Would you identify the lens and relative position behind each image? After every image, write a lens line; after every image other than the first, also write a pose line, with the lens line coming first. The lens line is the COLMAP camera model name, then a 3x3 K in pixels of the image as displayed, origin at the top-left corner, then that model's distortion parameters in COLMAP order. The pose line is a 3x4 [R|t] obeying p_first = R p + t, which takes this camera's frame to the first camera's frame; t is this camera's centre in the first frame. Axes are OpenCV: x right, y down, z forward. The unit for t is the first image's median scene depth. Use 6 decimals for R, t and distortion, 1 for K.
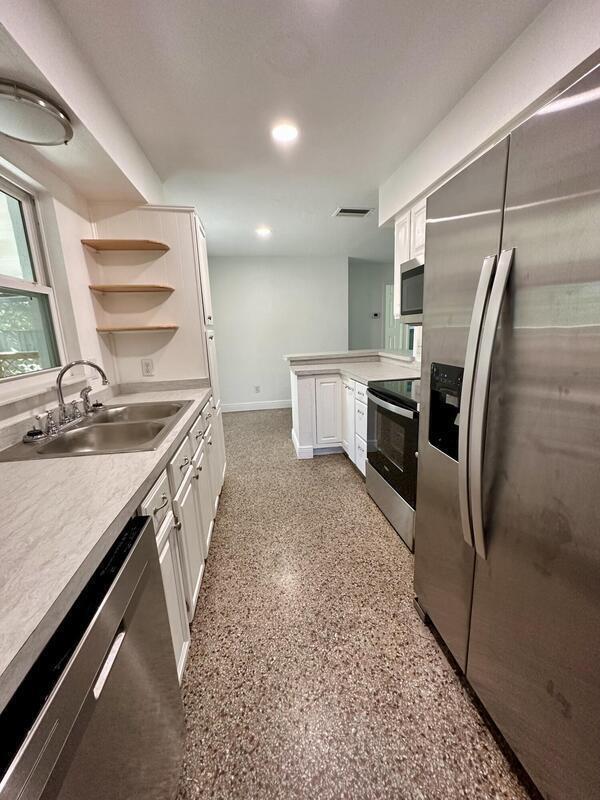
lens RADIAL K [[321.5, 0, 298.1], [0, 321.5, 401.1], [0, 0, 1]] dist [-0.001889, 0.000470]
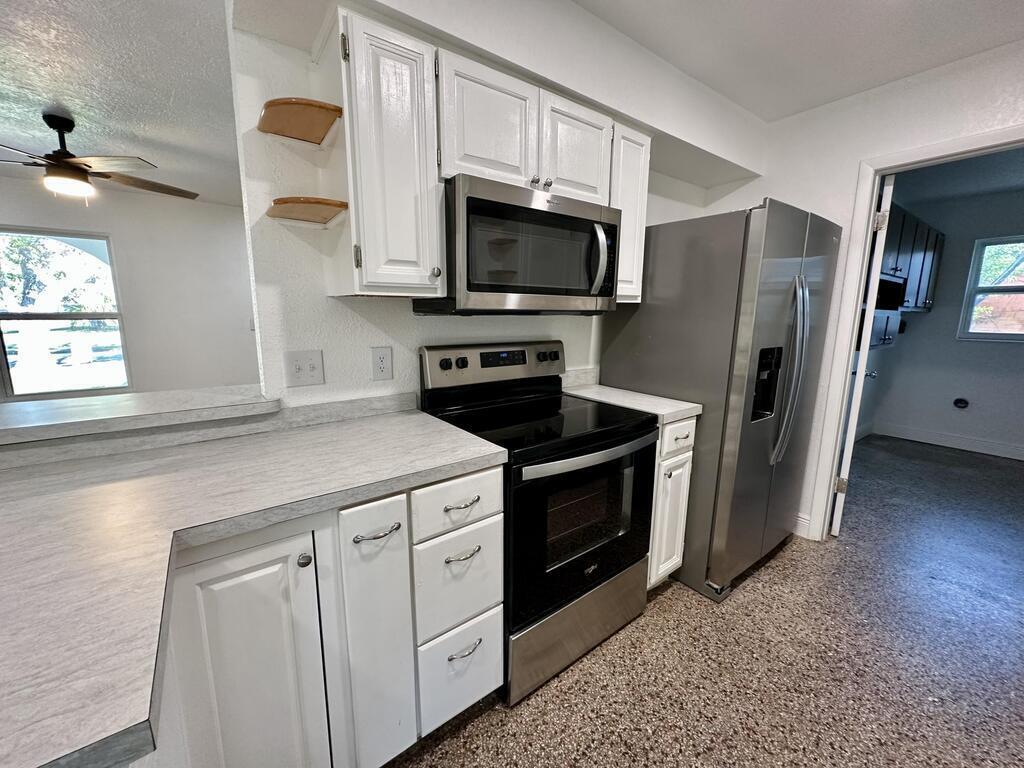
lens RADIAL K [[411.5, 0, 509.3], [0, 411.5, 384.3], [0, 0, 1]] dist [-0.001889, 0.000470]
pose [[-0.479018, -0.114891, 0.870254, -0.193159], [0.203481, 0.949860, 0.237404, -0.234326], [-0.853895, 0.290801, -0.431622, 1.079564]]
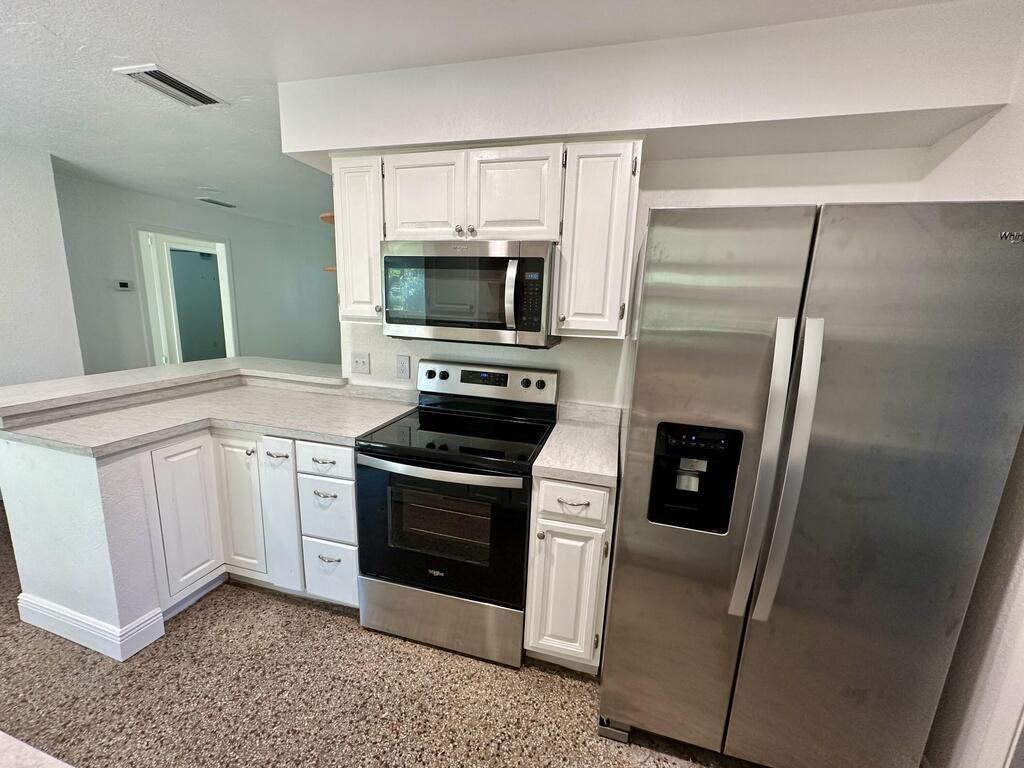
lens RADIAL K [[411.5, 0, 514.3], [0, 411.5, 383.5], [0, 0, 1]] dist [-0.001889, 0.000470]
pose [[0.397734, -0.118057, 0.909874, -0.278893], [0.143949, 0.987435, 0.065195, -0.146646], [-0.906138, 0.105045, 0.409731, 0.405862]]
